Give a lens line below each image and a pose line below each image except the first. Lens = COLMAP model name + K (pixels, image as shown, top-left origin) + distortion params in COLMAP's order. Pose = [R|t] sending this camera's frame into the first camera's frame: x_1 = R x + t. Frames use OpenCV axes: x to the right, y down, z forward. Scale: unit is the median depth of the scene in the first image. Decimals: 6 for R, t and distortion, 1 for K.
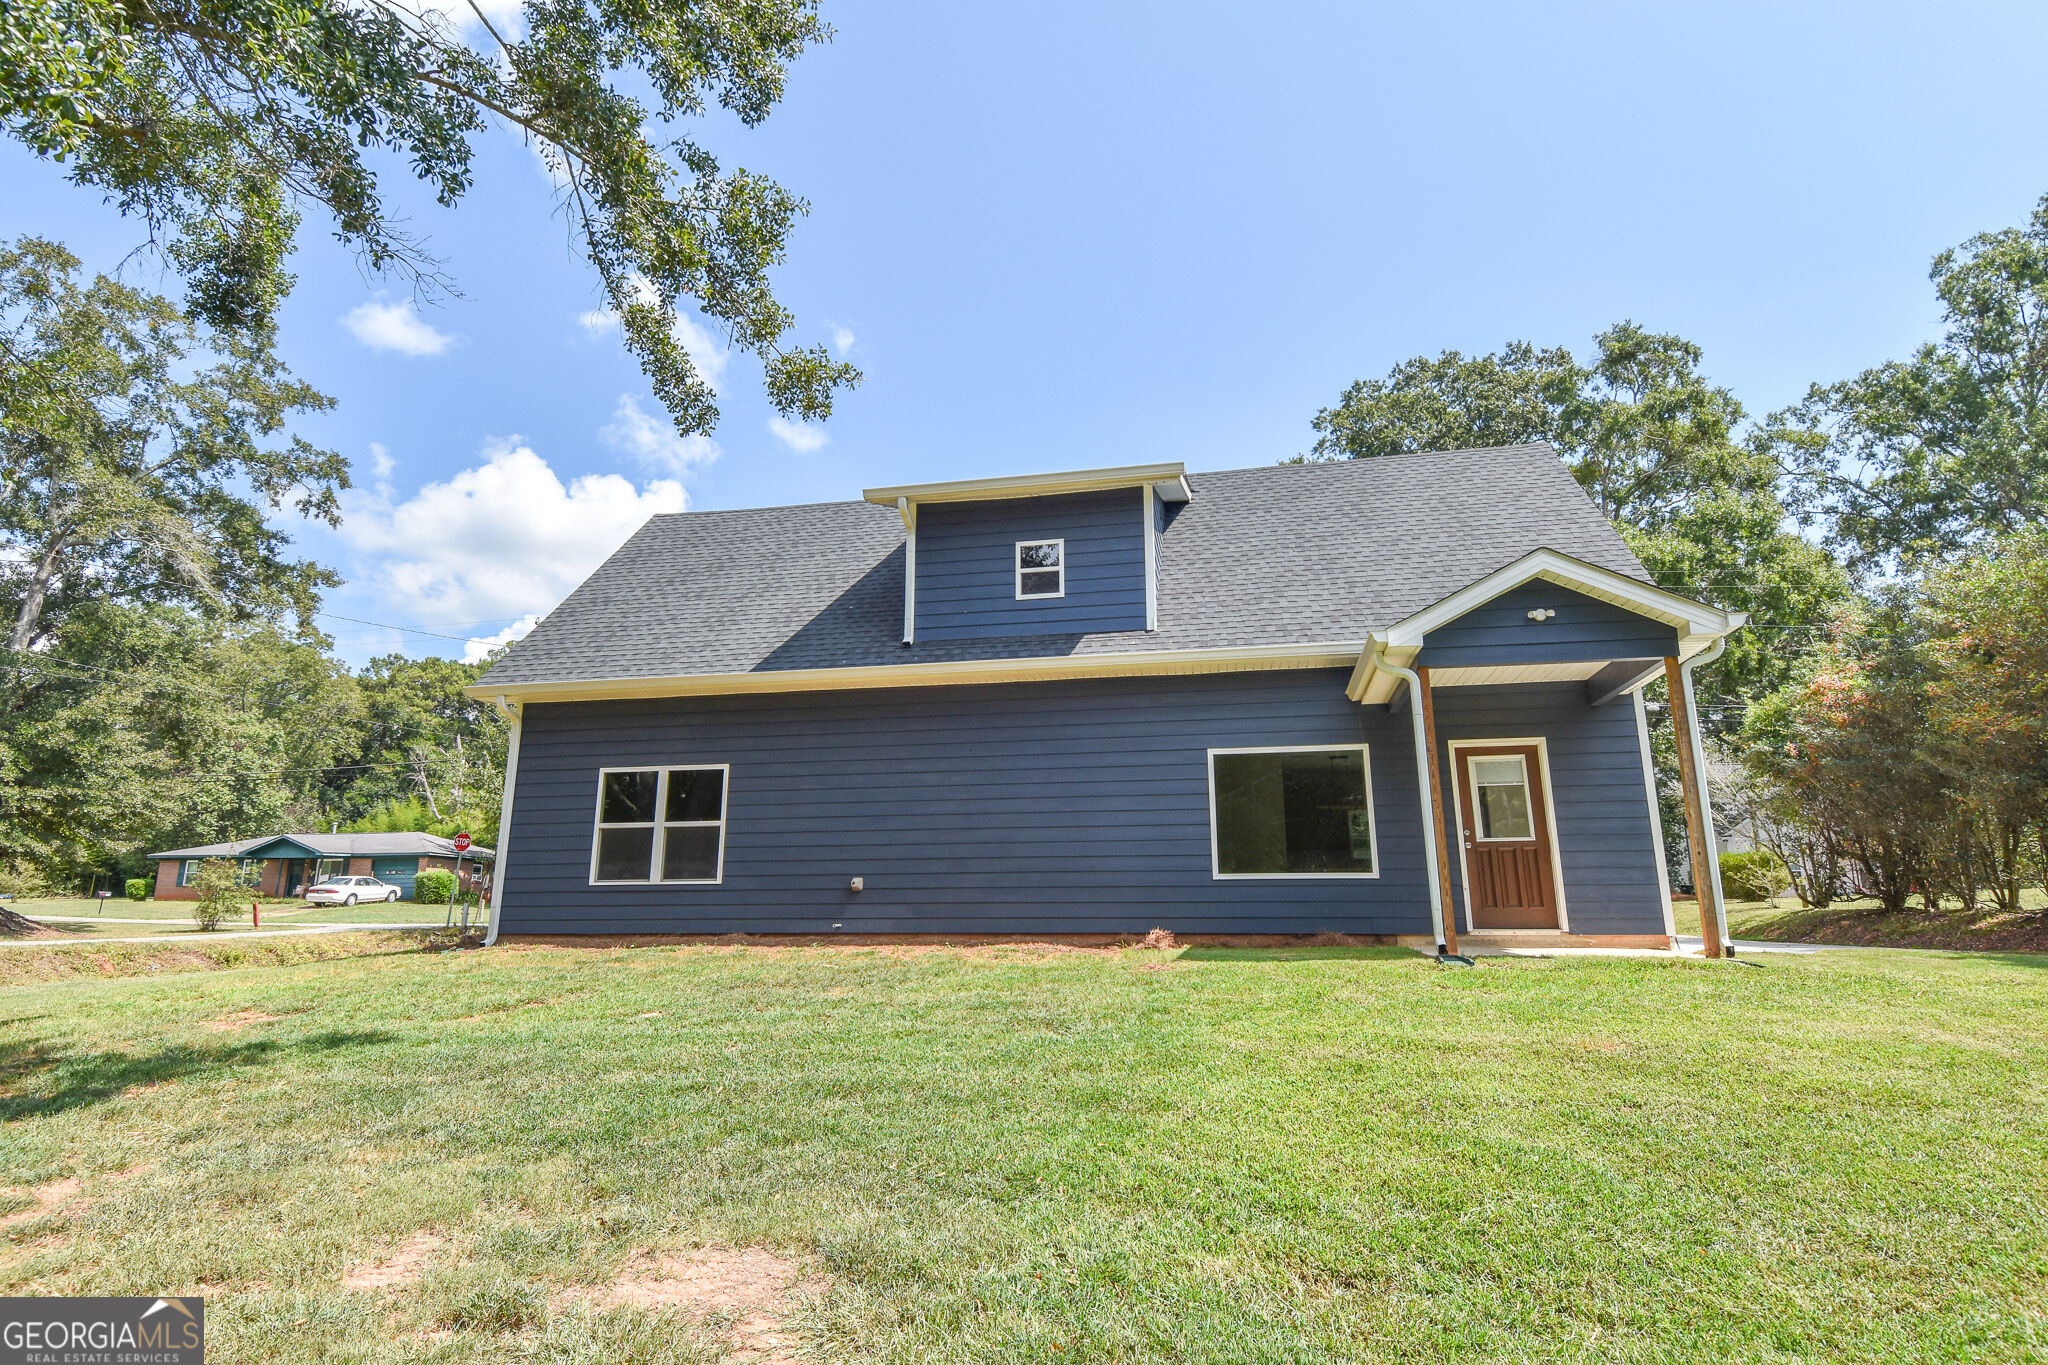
lens RADIAL K [[1097.4, 0, 1016.4], [0, 1097.4, 670.9], [0, 0, 1]] dist [0.045793, -0.050979]
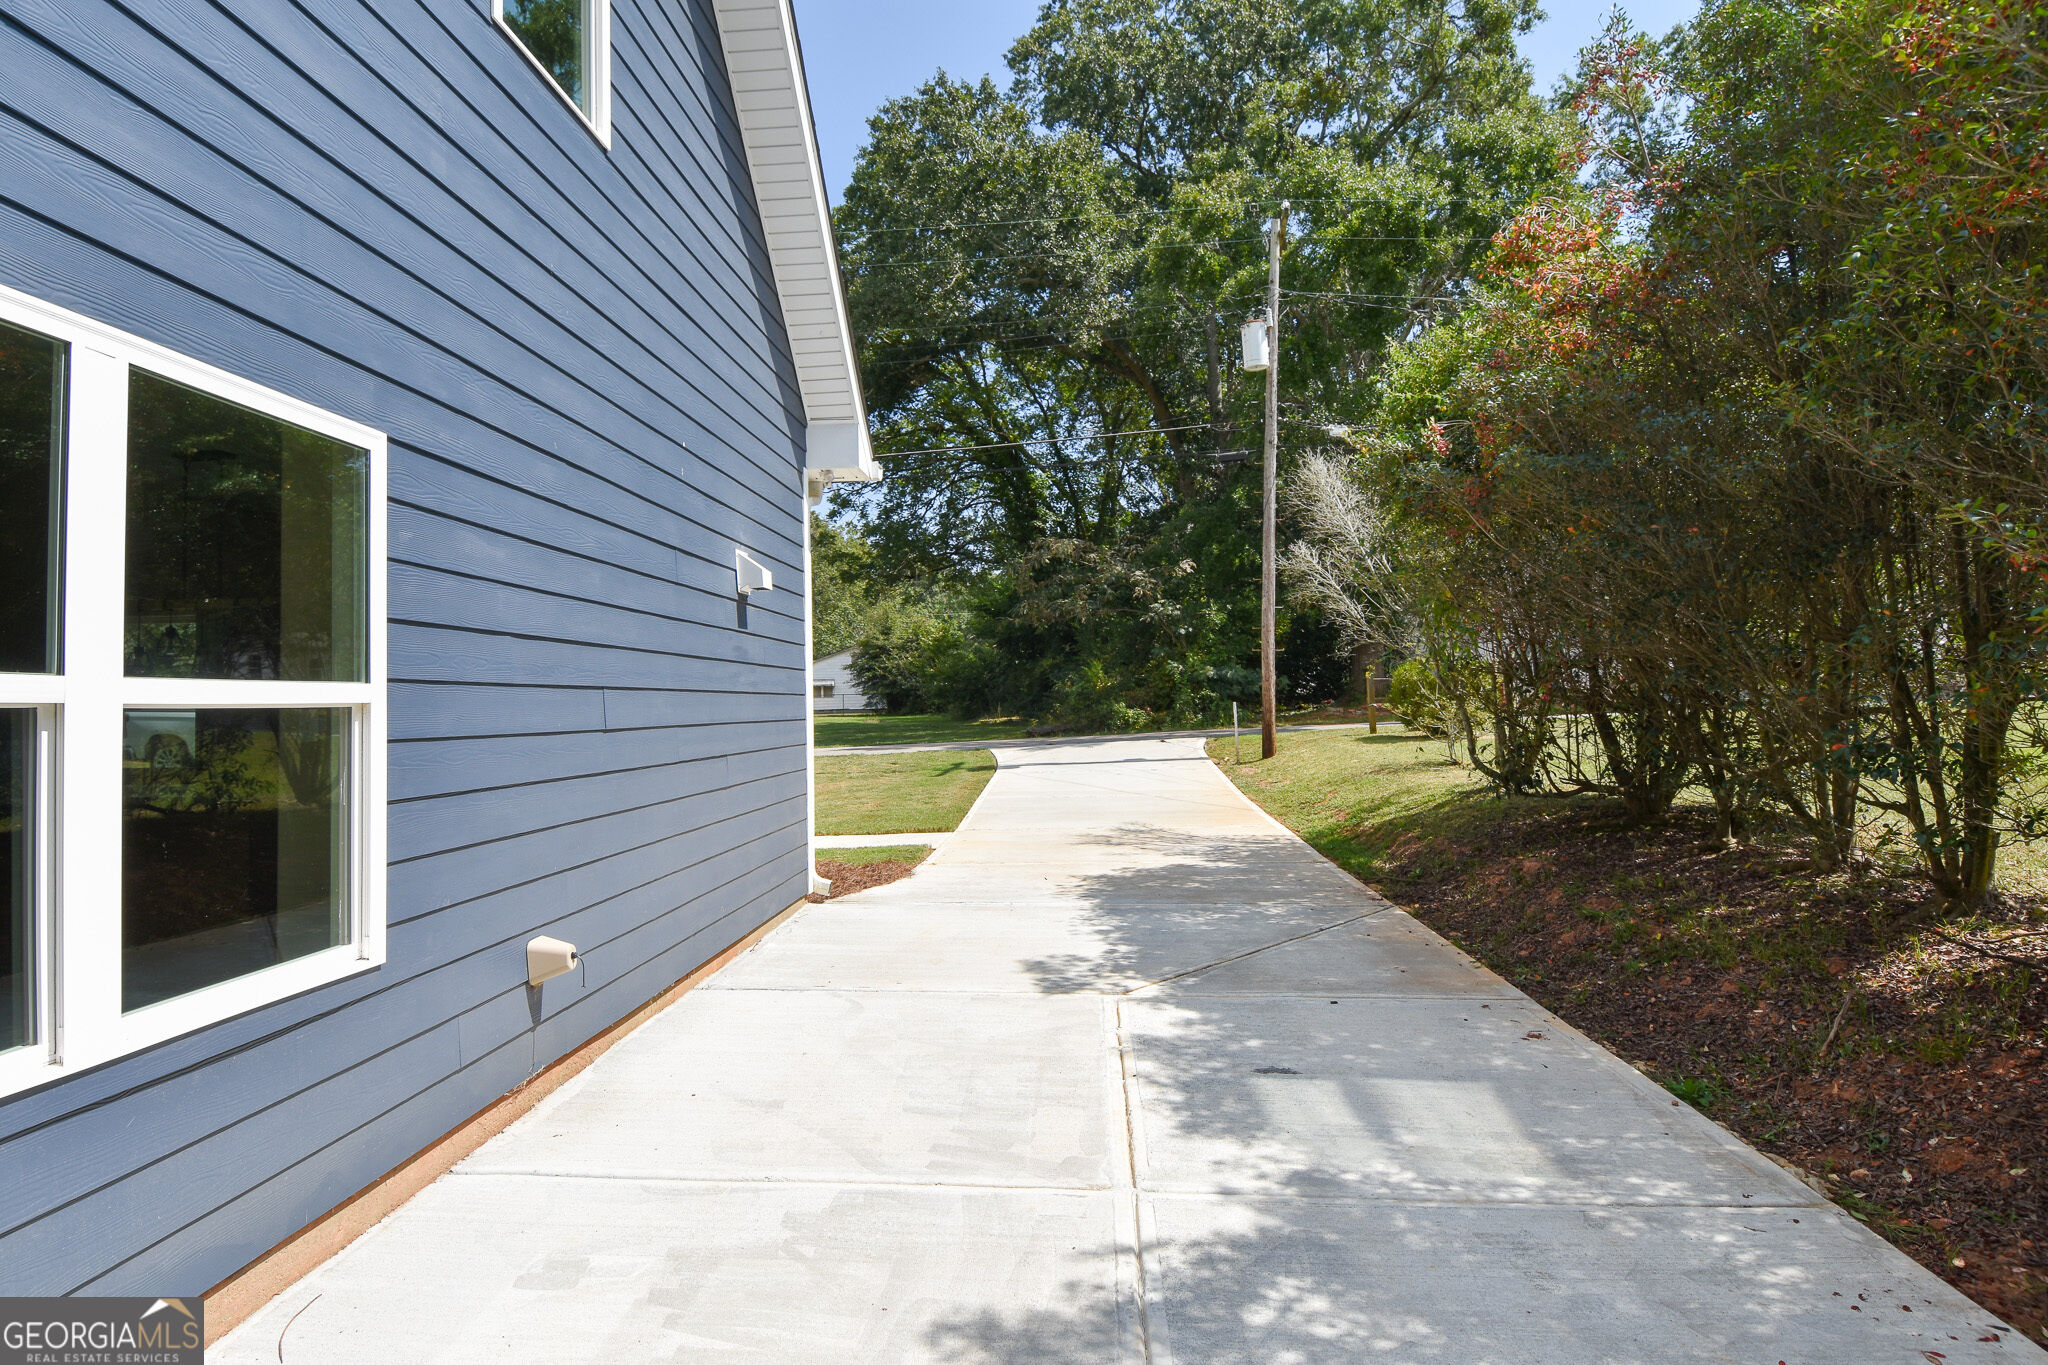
lens RADIAL K [[1097.4, 0, 1016.4], [0, 1097.4, 670.9], [0, 0, 1]] dist [0.045793, -0.050979]
pose [[0.991097, -0.019387, 0.131719, 0.480086], [-0.006272, 0.981444, 0.191645, 0.073843], [-0.132990, -0.190765, 0.972585, 0.606624]]
